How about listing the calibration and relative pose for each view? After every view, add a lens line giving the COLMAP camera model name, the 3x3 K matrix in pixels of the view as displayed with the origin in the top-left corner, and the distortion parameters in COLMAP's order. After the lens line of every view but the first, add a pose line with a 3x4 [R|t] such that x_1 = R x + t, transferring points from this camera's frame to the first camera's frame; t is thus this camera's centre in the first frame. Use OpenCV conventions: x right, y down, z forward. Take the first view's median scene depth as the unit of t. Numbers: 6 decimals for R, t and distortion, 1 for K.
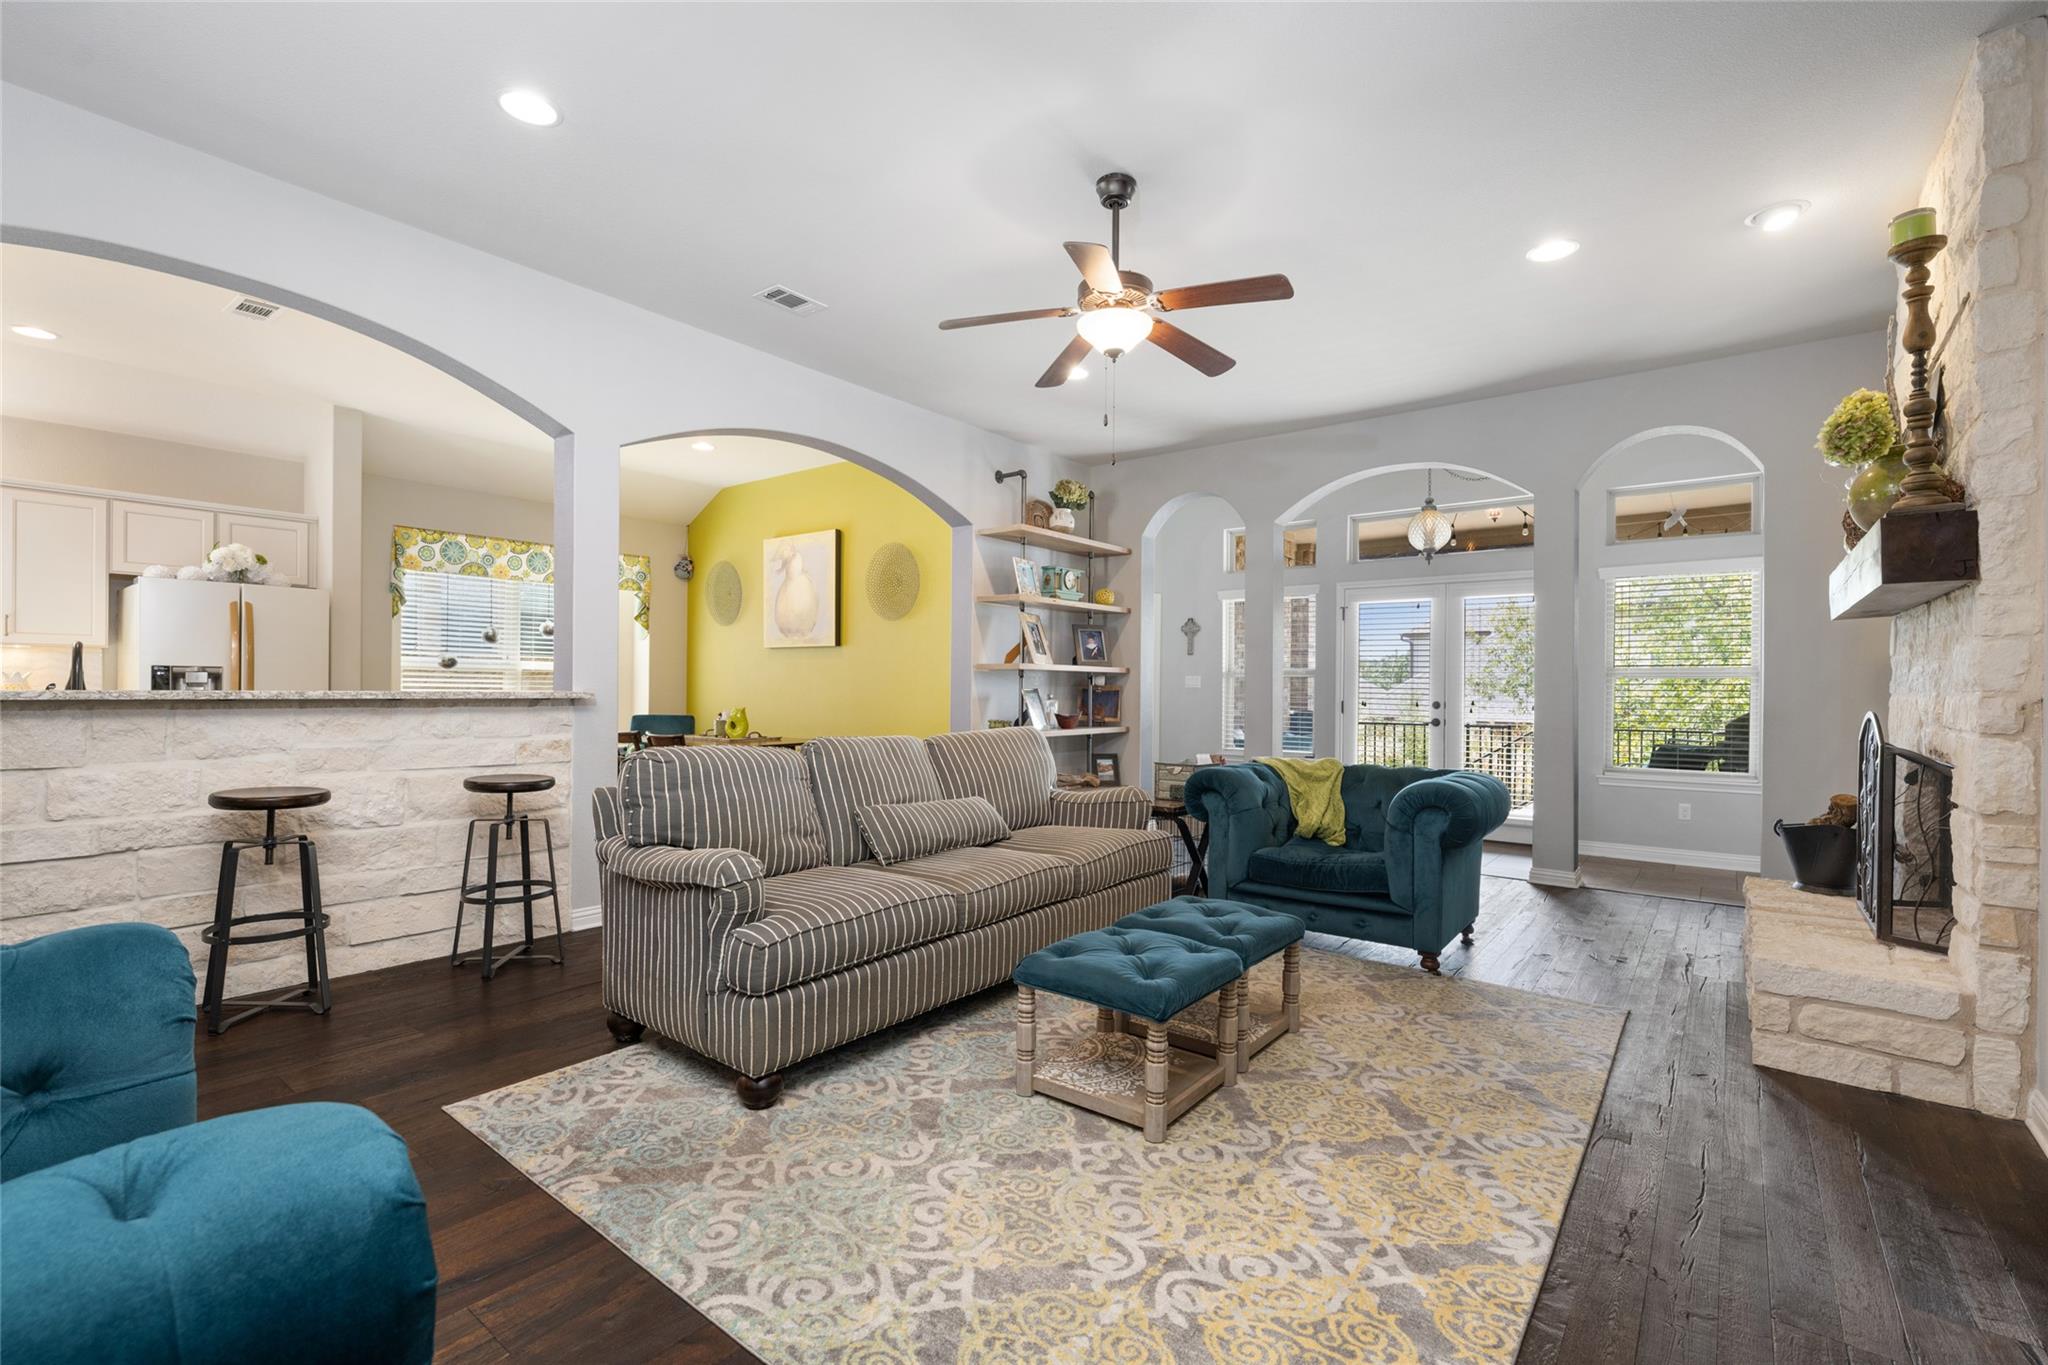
lens RADIAL K [[909.3, 0, 1030.0], [0, 909.3, 692.1], [0, 0, 1]] dist [-0.004398, 0.000159]
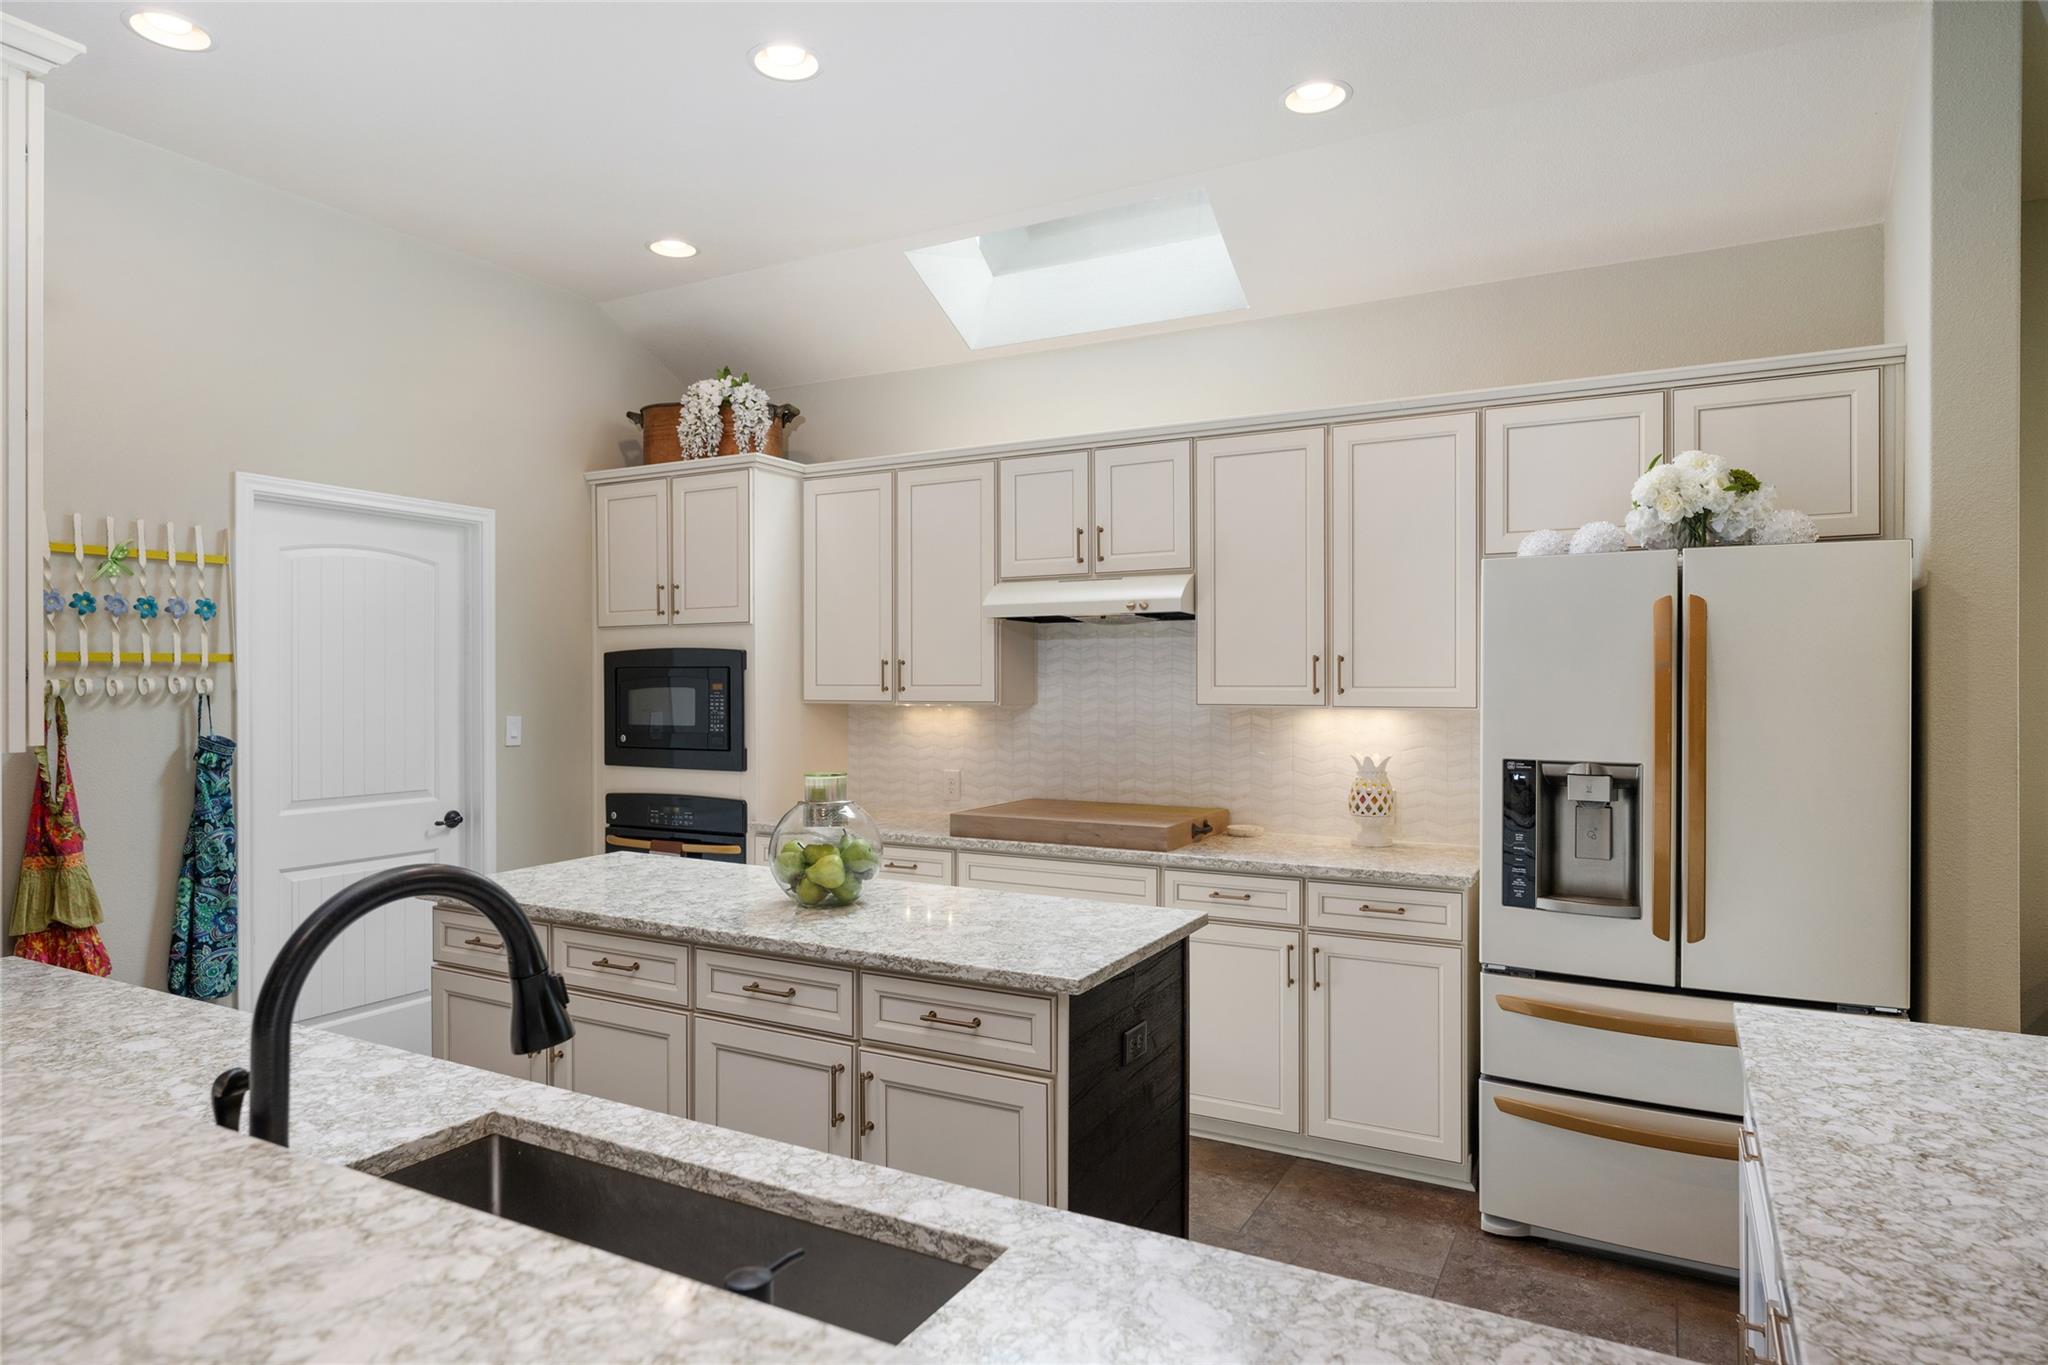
lens RADIAL K [[1178.0, 0, 1025.7], [0, 1178.0, 679.3], [0, 0, 1]] dist [0.006322, 0.000821]
pose [[0.160584, -0.008305, -0.986987, -0.394862], [-0.001901, 0.999960, -0.008723, -0.055646], [0.987020, 0.003277, 0.160562, 0.604962]]
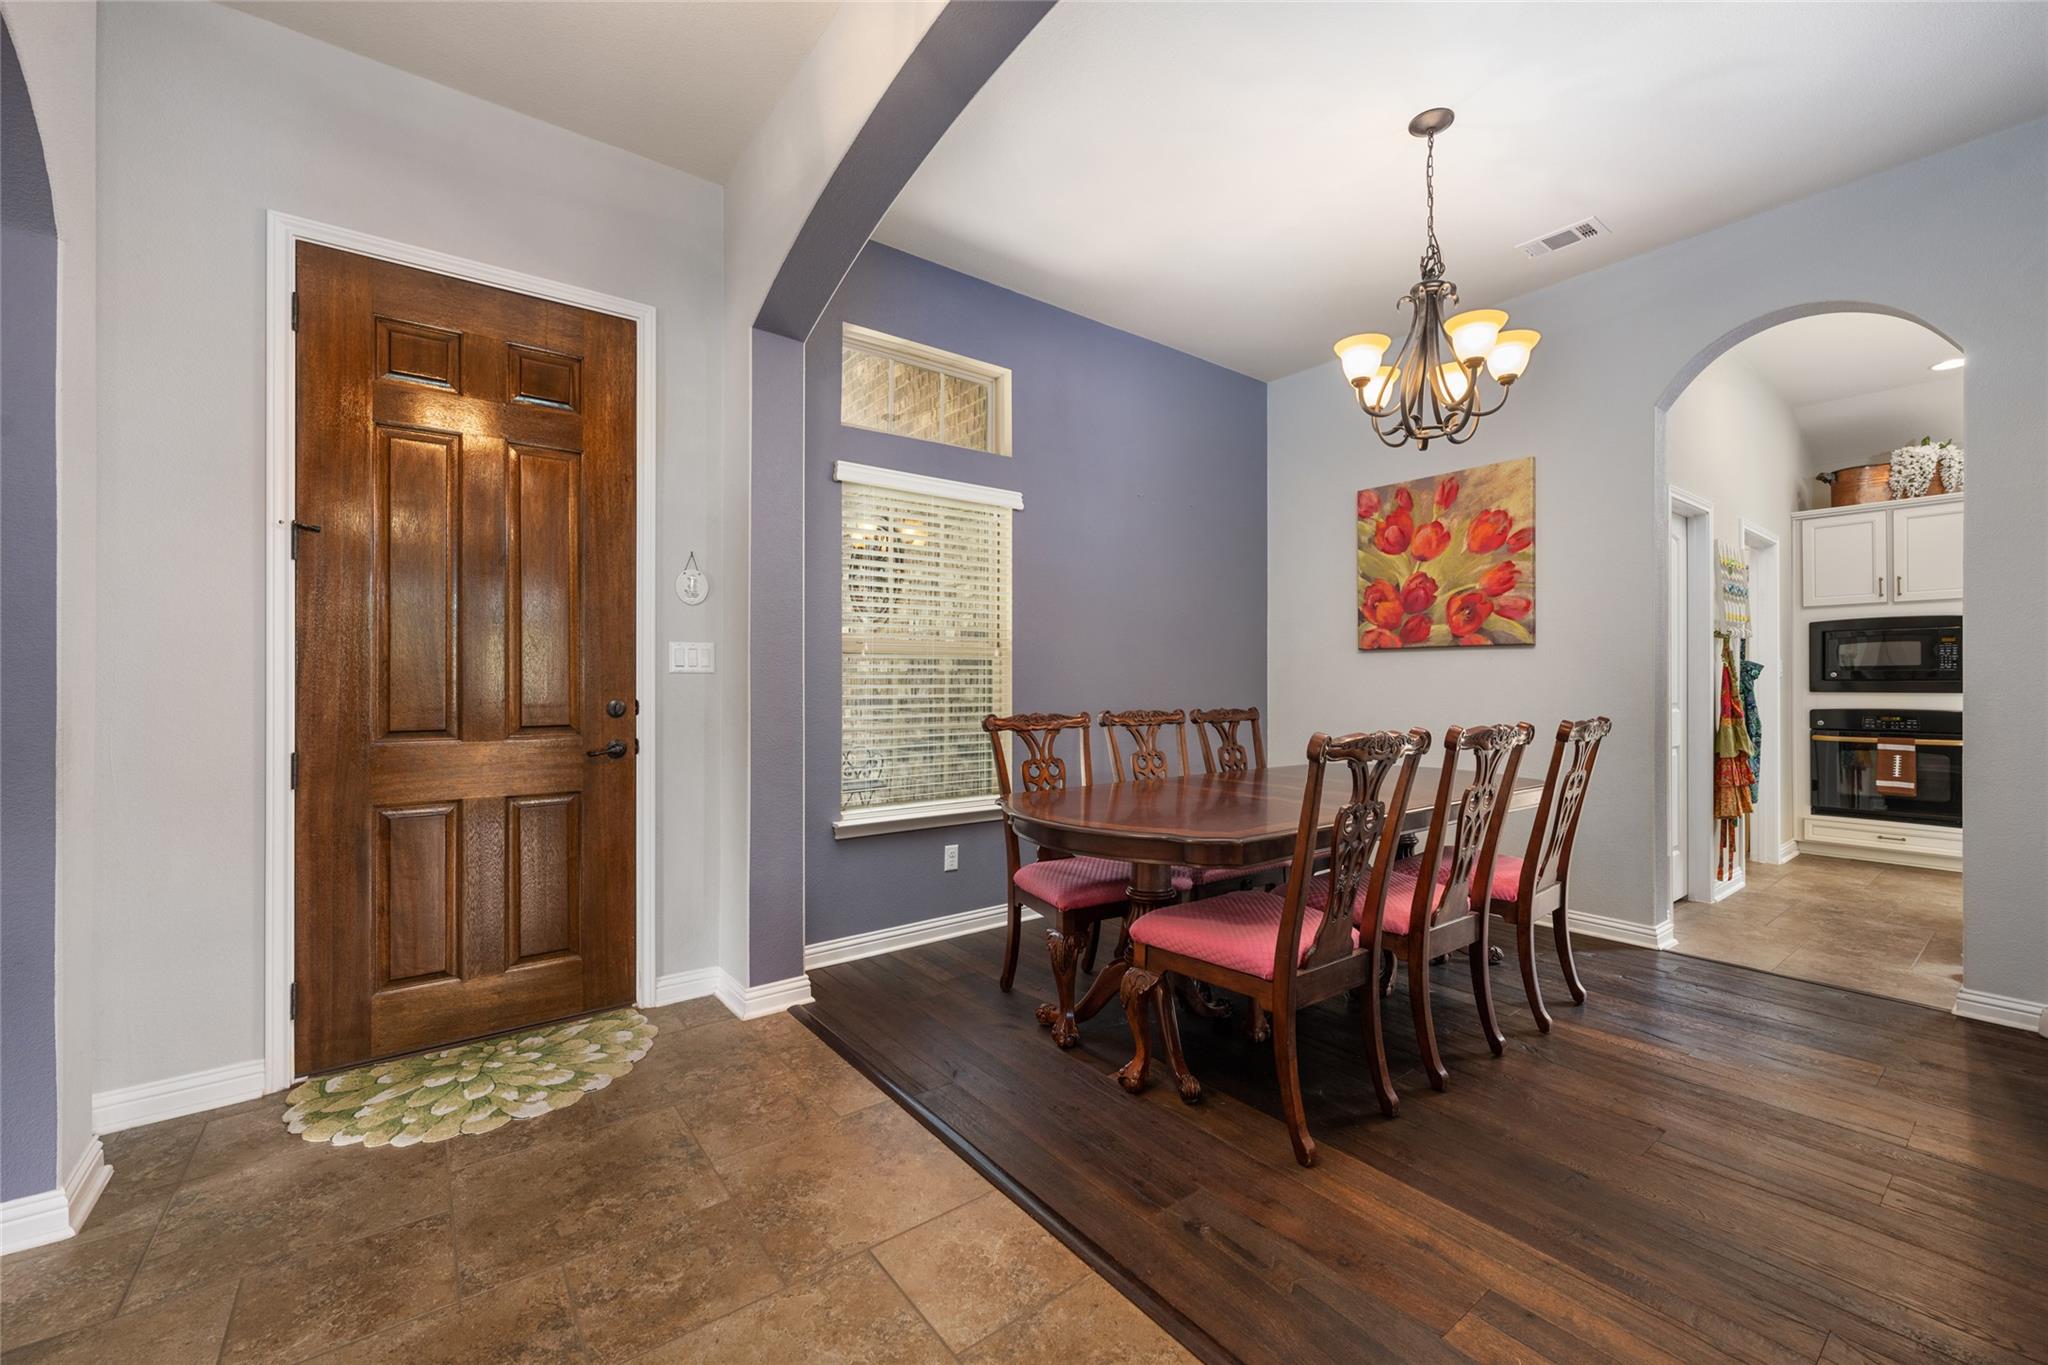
lens RADIAL K [[825.1, 0, 1028.7], [0, 825.1, 679.8], [0, 0, 1]] dist [-0.002398, -0.000169]
pose [[-0.258119, -0.012452, -0.966033, -0.128322], [-0.007045, 0.999915, -0.011006, 0.000125], [0.966087, 0.003965, -0.258185, -0.163177]]
